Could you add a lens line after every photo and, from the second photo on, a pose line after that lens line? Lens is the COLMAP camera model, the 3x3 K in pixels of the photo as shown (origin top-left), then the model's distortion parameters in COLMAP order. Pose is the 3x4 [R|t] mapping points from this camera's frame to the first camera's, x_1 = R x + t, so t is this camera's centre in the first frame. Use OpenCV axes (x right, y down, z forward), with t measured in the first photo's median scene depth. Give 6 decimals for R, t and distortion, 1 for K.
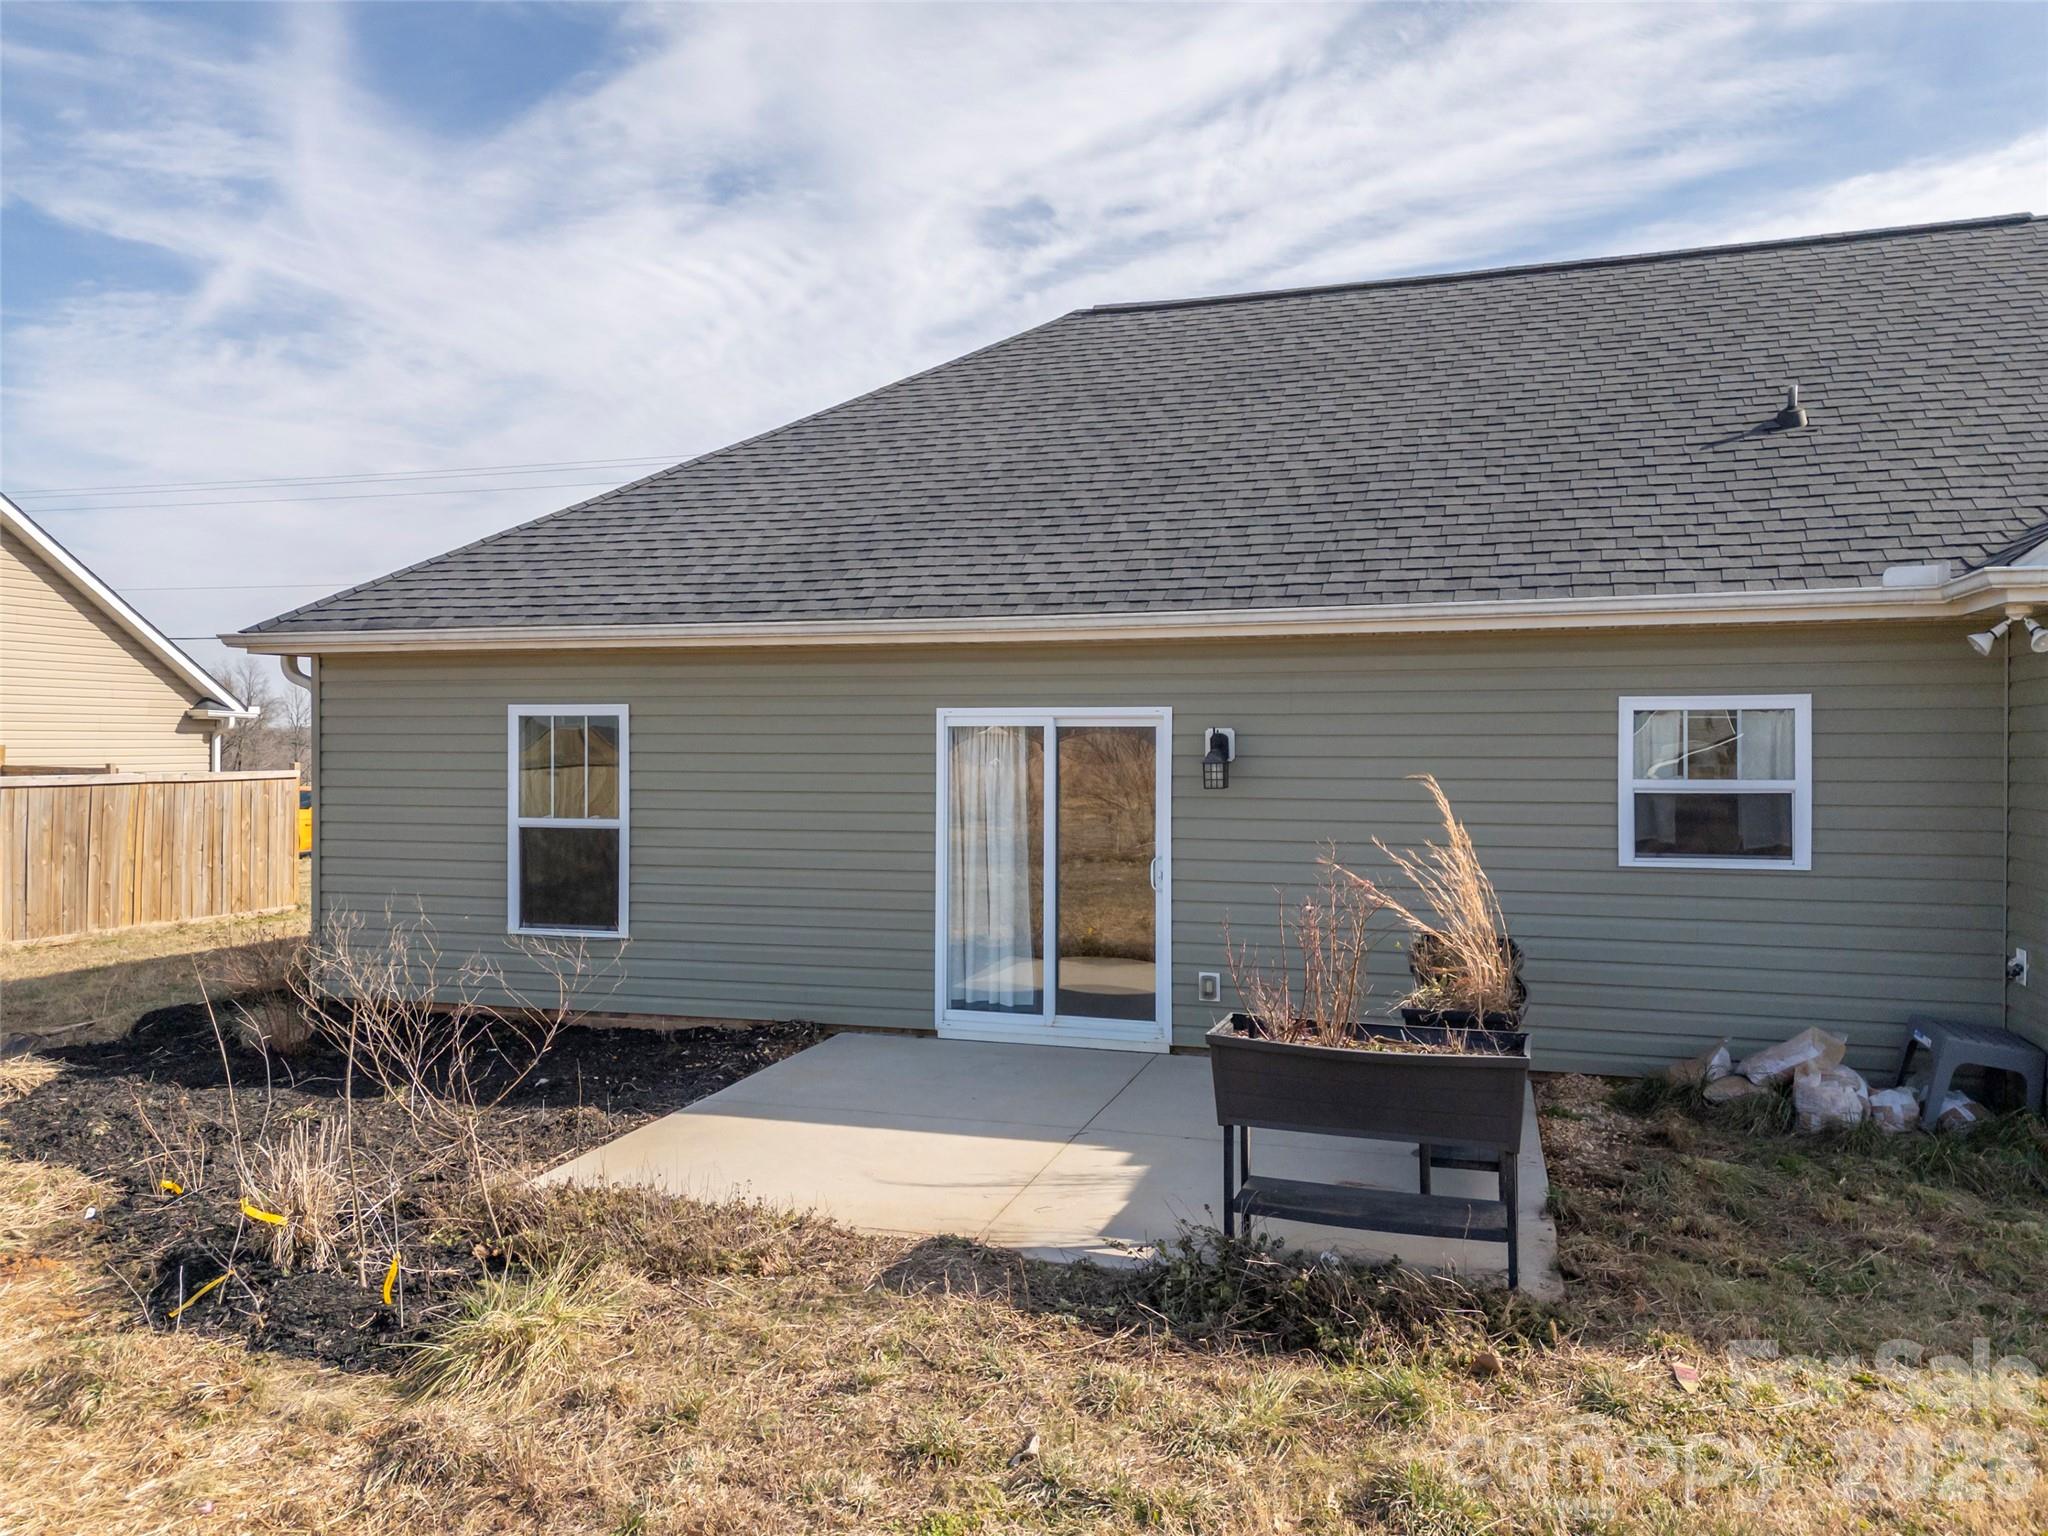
lens RADIAL K [[1441.8, 0, 1024.0], [0, 1441.8, 768.0], [0, 0, 1]] dist [0.064339, -0.059840]
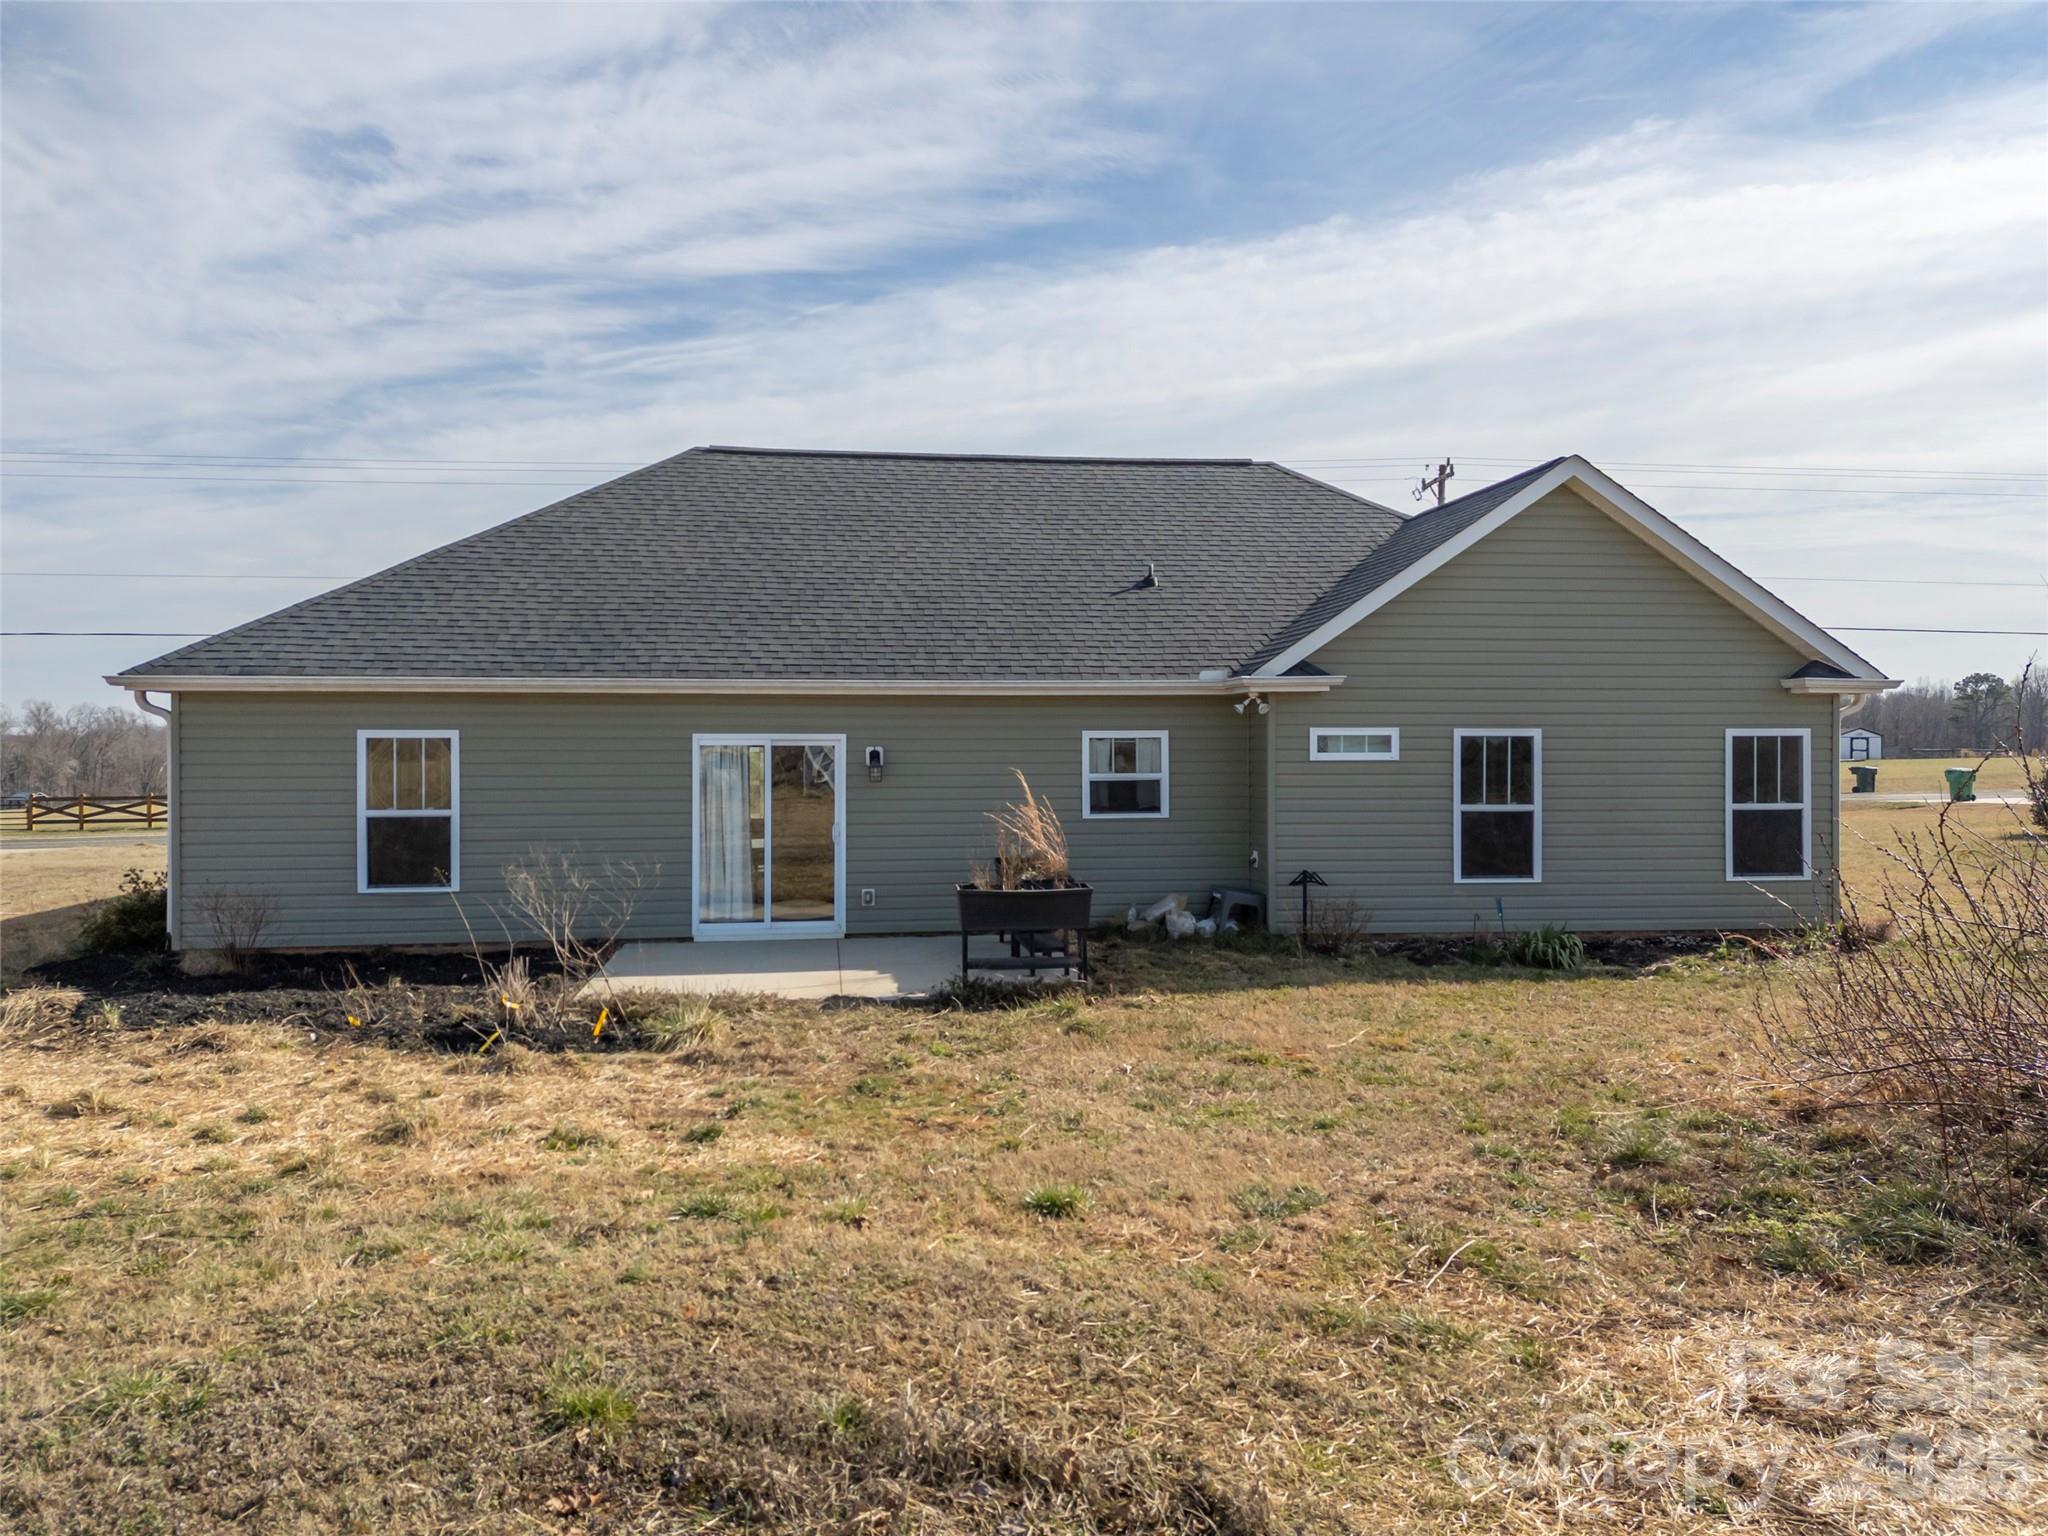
lens RADIAL K [[1441.8, 0, 1024.0], [0, 1441.8, 768.0], [0, 0, 1]] dist [0.064339, -0.059840]
pose [[0.900714, -0.009606, 0.434306, -0.444550], [0.010058, 0.999949, 0.001258, -0.002580], [-0.434296, 0.003235, 0.900764, -0.621227]]
